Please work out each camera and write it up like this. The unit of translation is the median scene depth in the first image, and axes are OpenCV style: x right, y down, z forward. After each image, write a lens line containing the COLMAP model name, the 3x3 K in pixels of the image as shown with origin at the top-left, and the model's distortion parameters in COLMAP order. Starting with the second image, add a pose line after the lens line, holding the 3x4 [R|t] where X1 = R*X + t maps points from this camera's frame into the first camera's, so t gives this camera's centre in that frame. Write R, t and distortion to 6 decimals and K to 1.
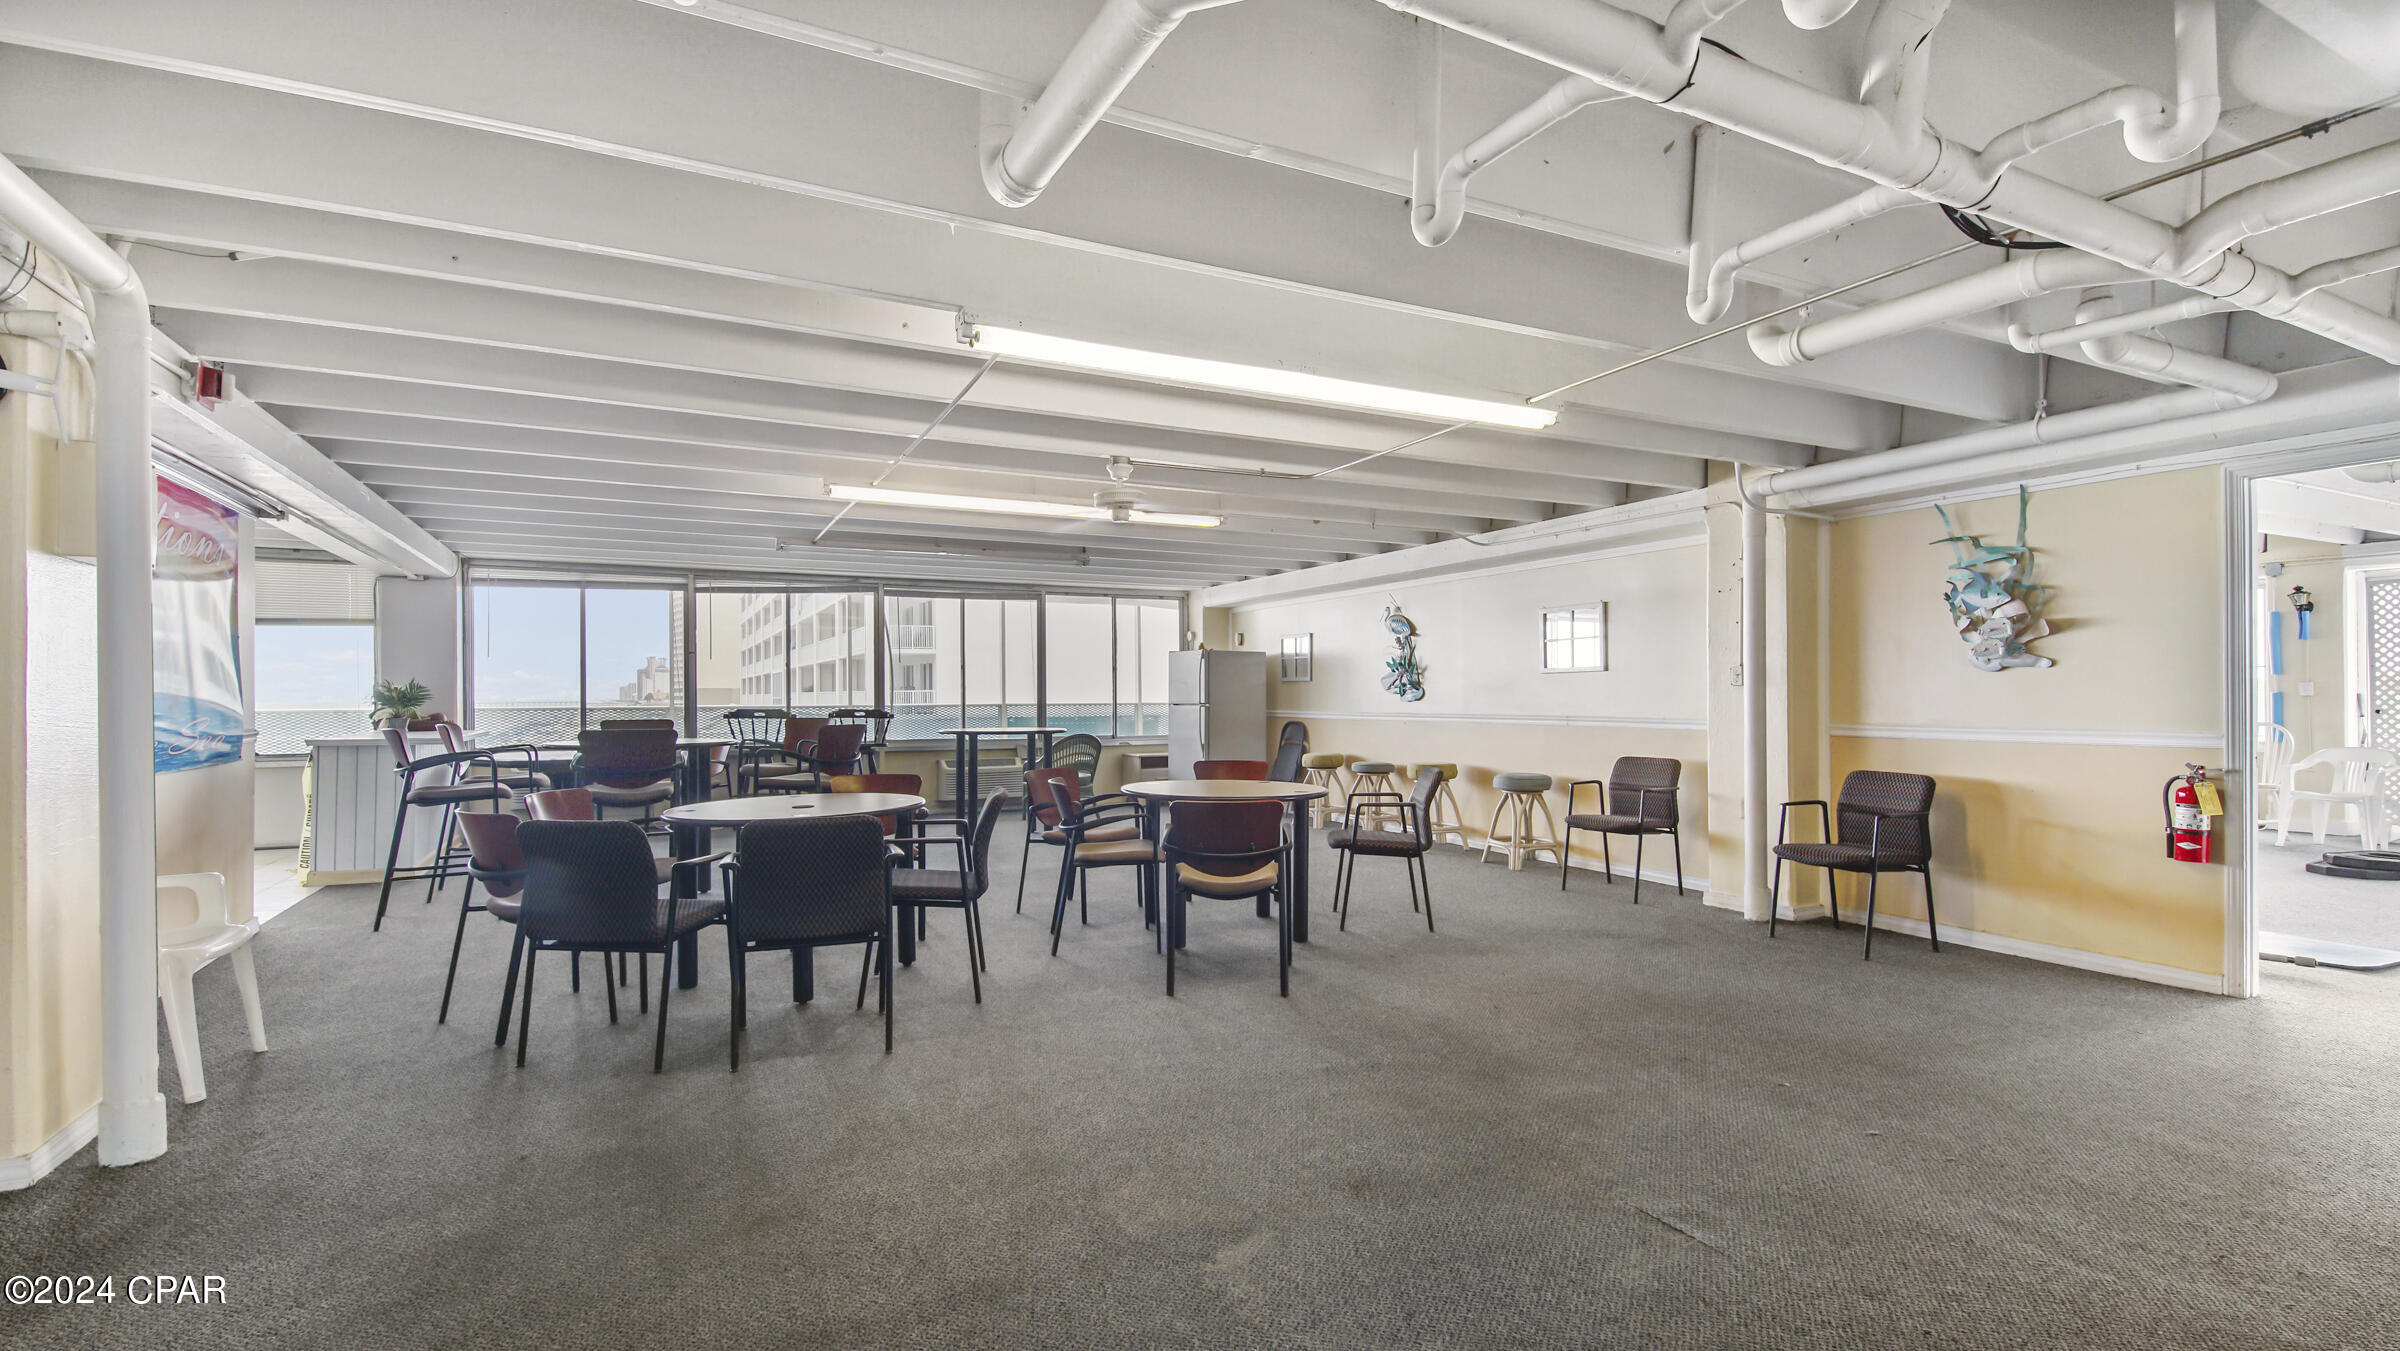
lens RADIAL K [[1098.1, 0, 1193.1], [0, 1098.1, 691.4], [0, 0, 1]] dist [-0.001837, -0.000166]
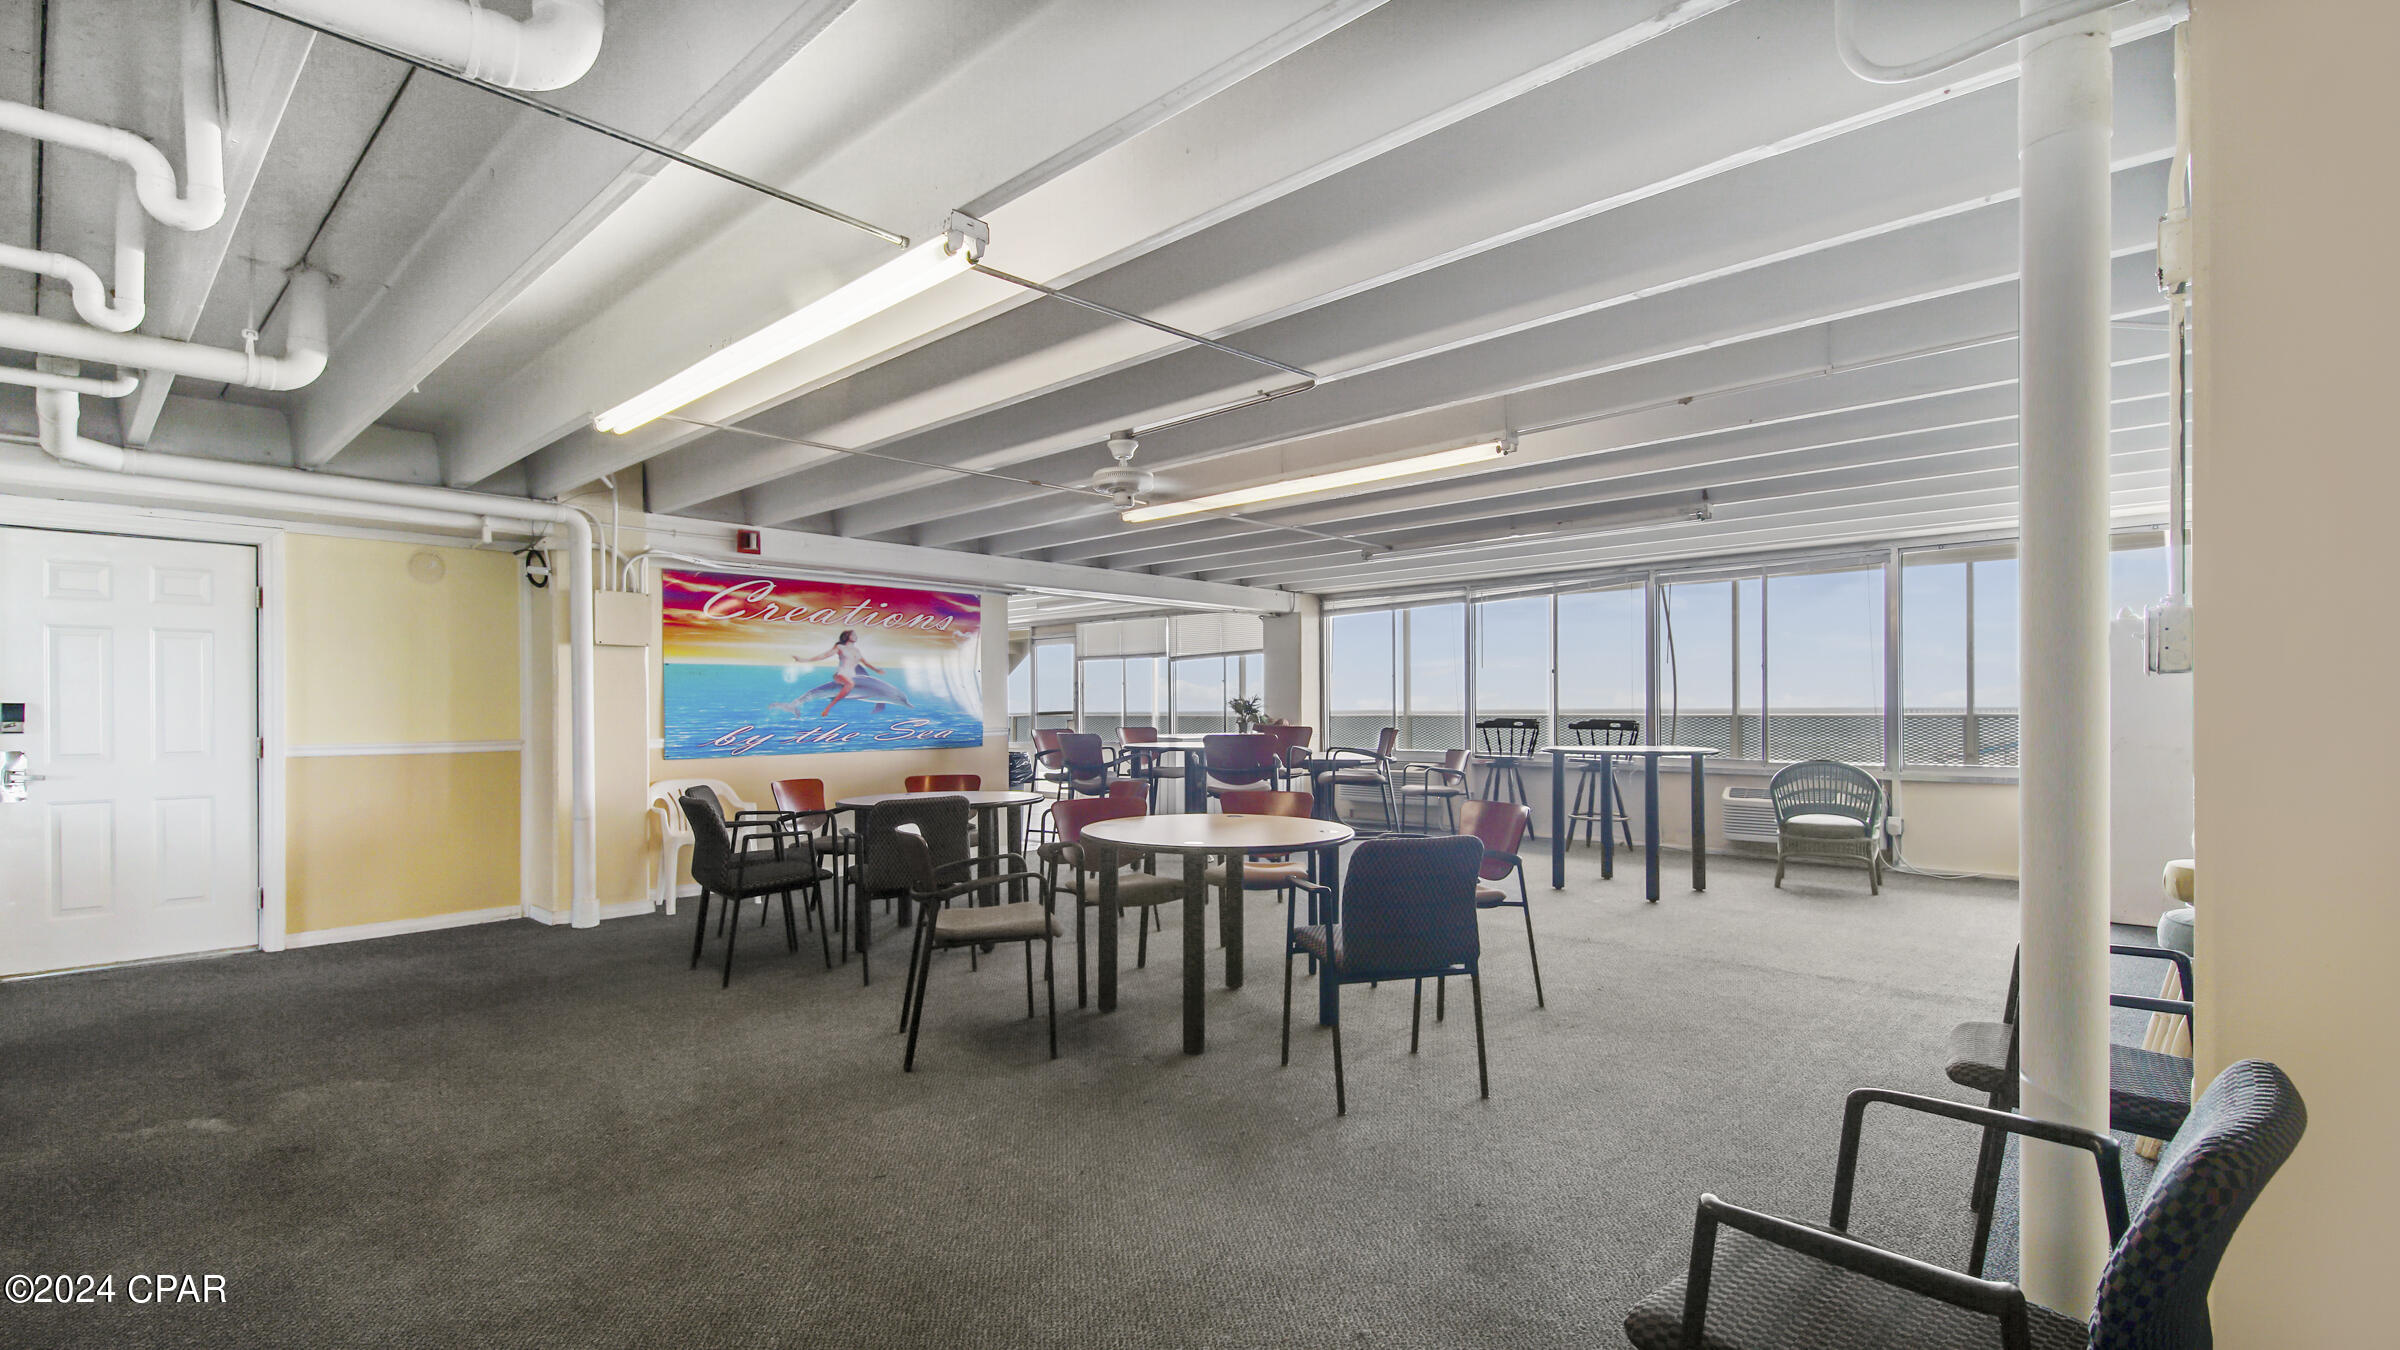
lens RADIAL K [[1098.1, 0, 1149.2], [0, 1098.1, 715.8], [0, 0, 1]] dist [-0.001837, -0.000166]
pose [[0.329156, 0.003219, -0.944270, 0.462313], [0.016933, 0.999813, 0.009311, -0.000972], [0.944124, -0.019054, 0.329040, 0.446078]]
